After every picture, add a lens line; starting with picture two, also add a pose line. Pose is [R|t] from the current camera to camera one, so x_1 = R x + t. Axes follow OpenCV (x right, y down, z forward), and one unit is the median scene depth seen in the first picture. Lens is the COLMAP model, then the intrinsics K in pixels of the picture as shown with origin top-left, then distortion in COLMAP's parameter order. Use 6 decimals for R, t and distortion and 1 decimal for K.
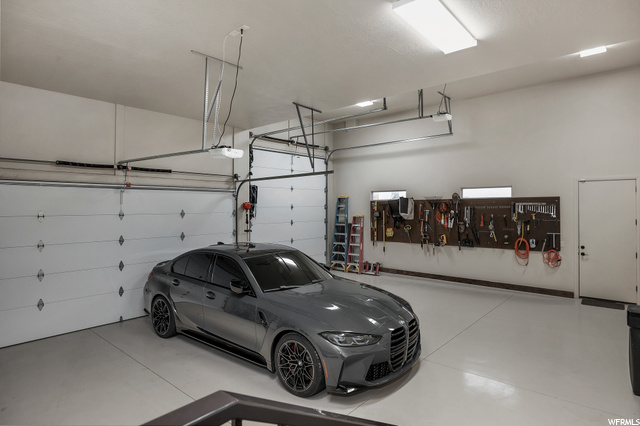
lens RADIAL K [[359.1, 0, 319.9], [0, 359.1, 209.9], [0, 0, 1]] dist [-0.003092, -0.000246]
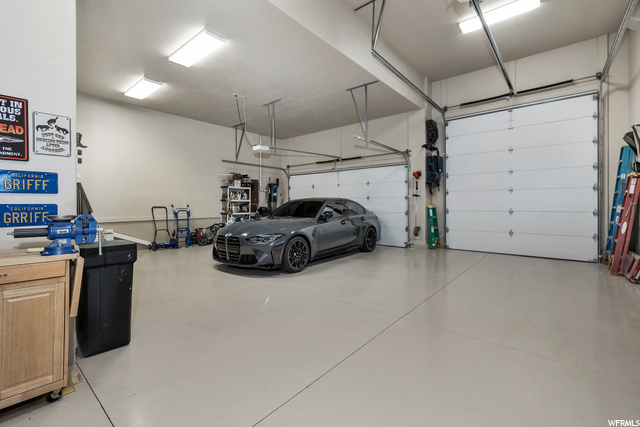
lens RADIAL K [[280.7, 0, 320.1], [0, 280.7, 208.4], [0, 0, 1]] dist [0.000138, 0.000023]
pose [[0.006538, 0.014537, -0.999873, 0.837407], [-0.008439, 0.999860, 0.014482, 0.104748], [0.999943, 0.008343, 0.006660, 0.786079]]
